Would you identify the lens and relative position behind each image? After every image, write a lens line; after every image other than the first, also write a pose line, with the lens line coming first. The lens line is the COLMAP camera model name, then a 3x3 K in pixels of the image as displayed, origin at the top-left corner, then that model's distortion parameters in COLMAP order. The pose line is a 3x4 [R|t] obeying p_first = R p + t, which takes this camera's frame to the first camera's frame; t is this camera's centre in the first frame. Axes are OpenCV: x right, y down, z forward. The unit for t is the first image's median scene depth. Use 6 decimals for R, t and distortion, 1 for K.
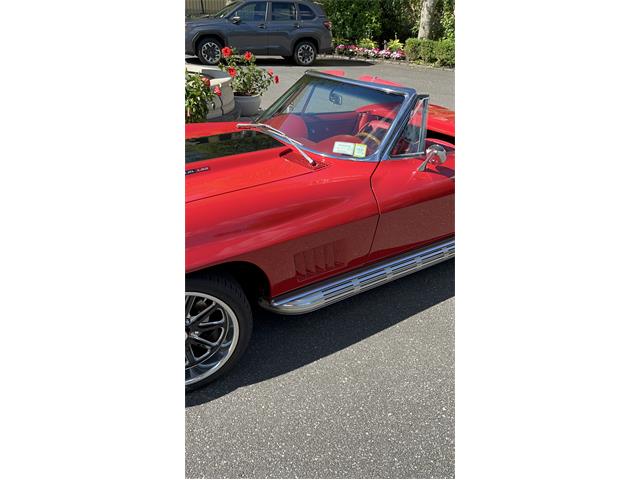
lens RADIAL K [[408.2, 0, 324.6], [0, 408.2, 238.2], [0, 0, 1]] dist [0.009320, -0.000040]
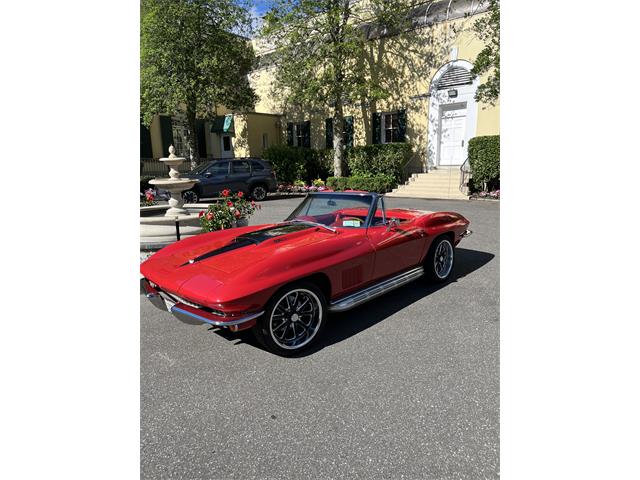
lens RADIAL K [[346.0, 0, 310.9], [0, 346.0, 239.0], [0, 0, 1]] dist [0.006182, -0.005770]
pose [[0.983354, -0.109920, 0.144682, -0.053100], [0.146821, 0.949791, -0.276297, 0.039001], [-0.107047, 0.292940, 0.950119, -0.072648]]
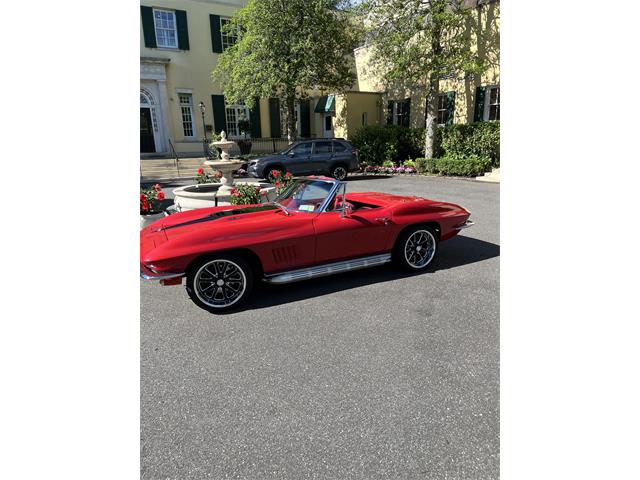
lens RADIAL K [[346.0, 0, 322.4], [0, 346.0, 239.6], [0, 0, 1]] dist [0.006182, -0.005770]
pose [[0.988108, -0.034293, -0.149889, 0.057997], [-0.002392, 0.971266, -0.237984, 0.052627], [0.153743, 0.235512, 0.959634, -0.095531]]
